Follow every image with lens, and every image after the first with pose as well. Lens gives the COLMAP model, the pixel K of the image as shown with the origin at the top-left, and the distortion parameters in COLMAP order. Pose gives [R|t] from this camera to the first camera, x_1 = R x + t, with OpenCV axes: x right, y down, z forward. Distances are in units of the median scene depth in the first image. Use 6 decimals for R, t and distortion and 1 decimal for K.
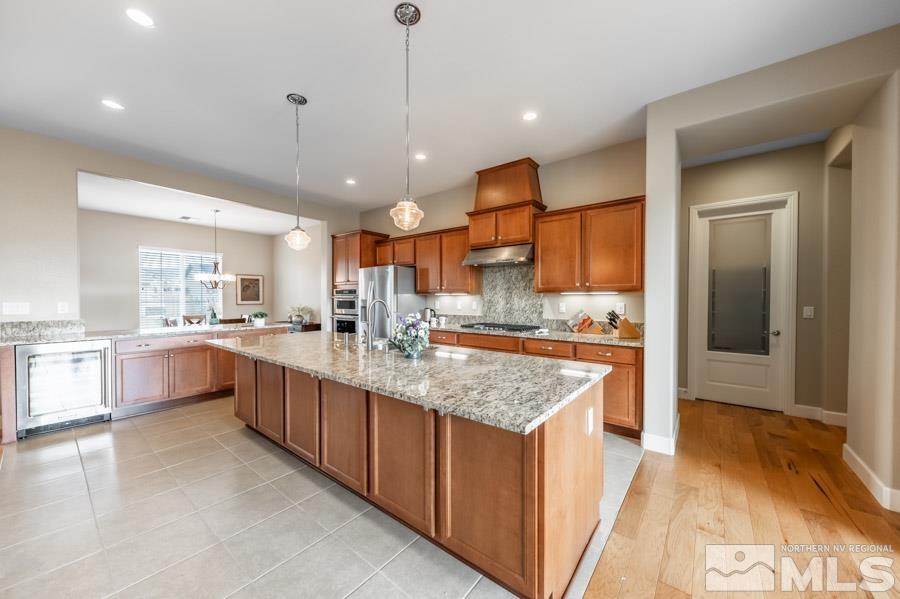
lens RADIAL K [[332.0, 0, 443.2], [0, 332.0, 303.1], [0, 0, 1]] dist [0.003675, -0.002489]
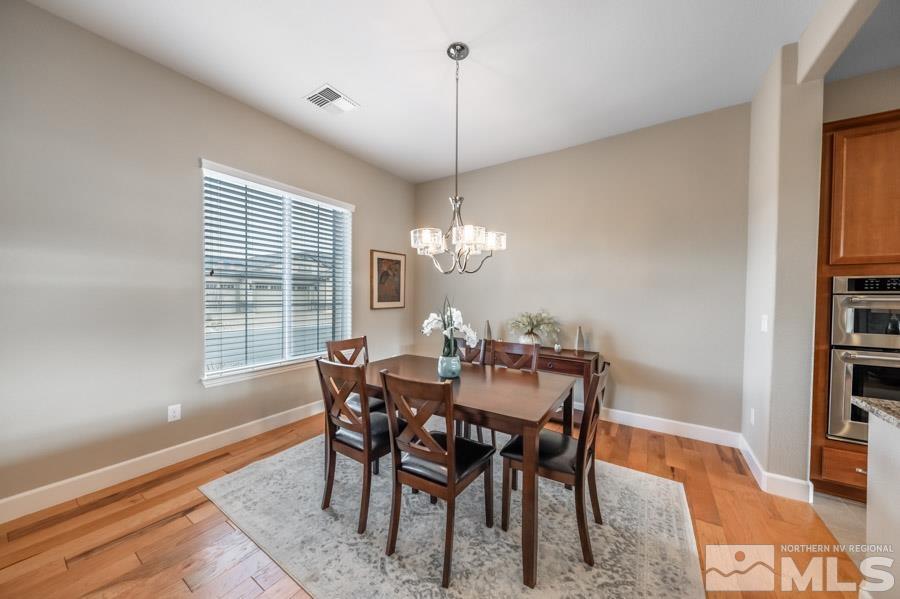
lens RADIAL K [[309.1, 0, 429.5], [0, 309.1, 297.5], [0, 0, 1]] dist [0.007391, -0.000595]
pose [[0.995563, 0.011603, 0.093380, -1.079582], [-0.010422, 0.999860, -0.013117, -0.014073], [-0.093520, 0.012086, 0.995544, 0.965317]]
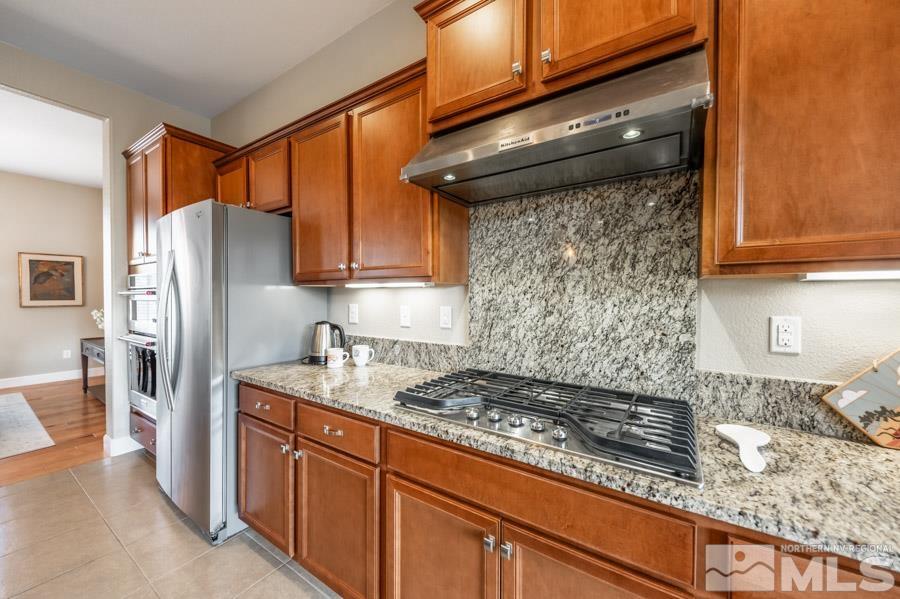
lens RADIAL K [[332.0, 0, 449.2], [0, 332.0, 300.4], [0, 0, 1]] dist [0.003675, -0.002489]
pose [[0.994525, -0.000452, 0.104494, 0.065896], [0.000499, 1.000000, -0.000419, -0.010862], [-0.104494, 0.000469, 0.994525, 0.698953]]
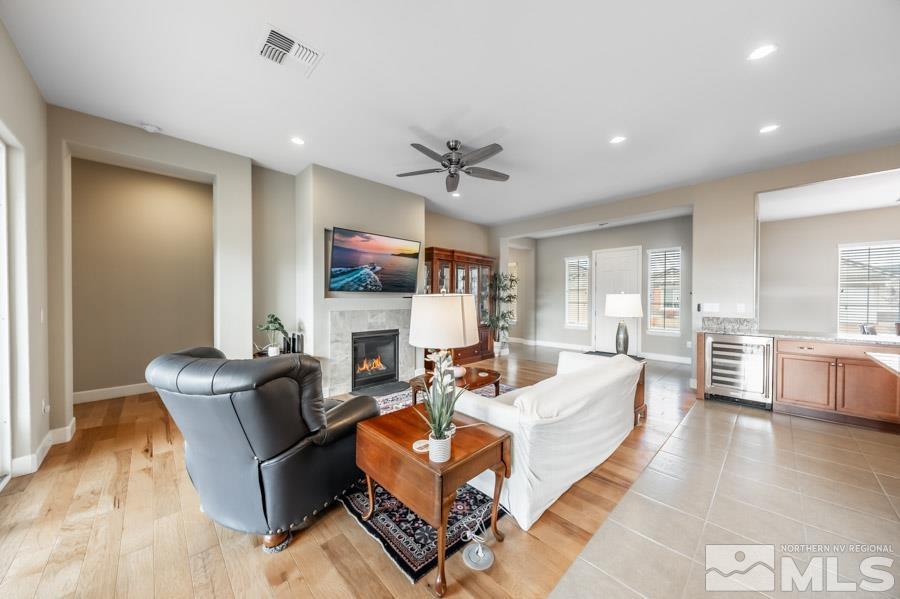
lens RADIAL K [[309.1, 0, 448.0], [0, 309.1, 301.8], [0, 0, 1]] dist [0.007391, -0.000595]
pose [[-0.136541, 0.009047, -0.990593, 0.136639], [-0.020453, 0.999719, 0.011950, -0.000709], [0.990423, 0.021892, -0.136318, 0.050826]]
